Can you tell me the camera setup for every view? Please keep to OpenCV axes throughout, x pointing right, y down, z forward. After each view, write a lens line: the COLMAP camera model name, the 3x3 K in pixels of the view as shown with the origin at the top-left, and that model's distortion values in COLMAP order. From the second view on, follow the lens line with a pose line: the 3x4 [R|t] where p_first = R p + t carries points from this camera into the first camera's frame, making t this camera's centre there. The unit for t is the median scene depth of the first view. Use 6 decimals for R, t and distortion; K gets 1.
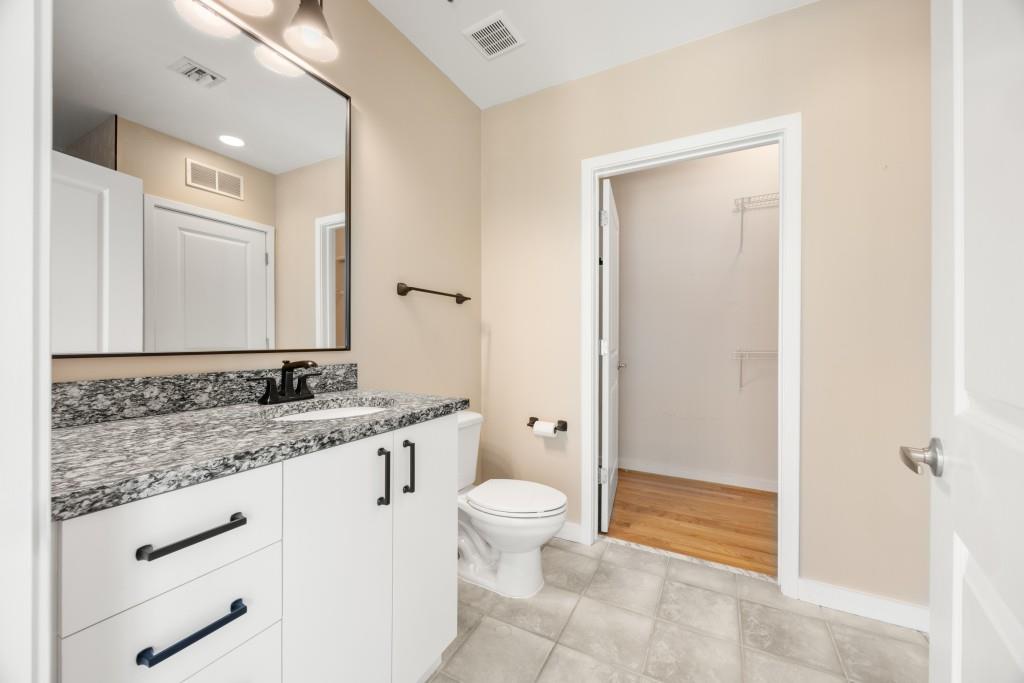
lens RADIAL K [[391.3, 0, 511.9], [0, 391.3, 338.0], [0, 0, 1]] dist [-0.001279, -0.000386]
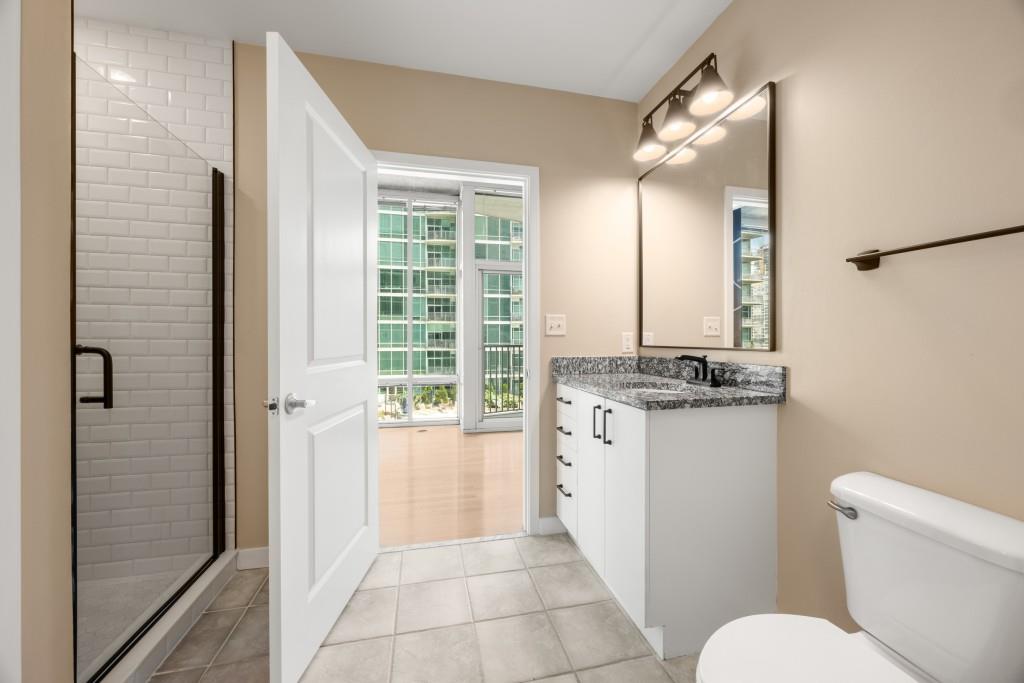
lens RADIAL K [[391.3, 0, 511.9], [0, 391.3, 338.0], [0, 0, 1]] dist [-0.001279, -0.000386]
pose [[-0.754889, -0.003879, -0.655841, 0.993575], [0.001788, 0.999967, -0.007972, 0.007647], [0.655850, -0.007191, -0.754857, 1.925618]]
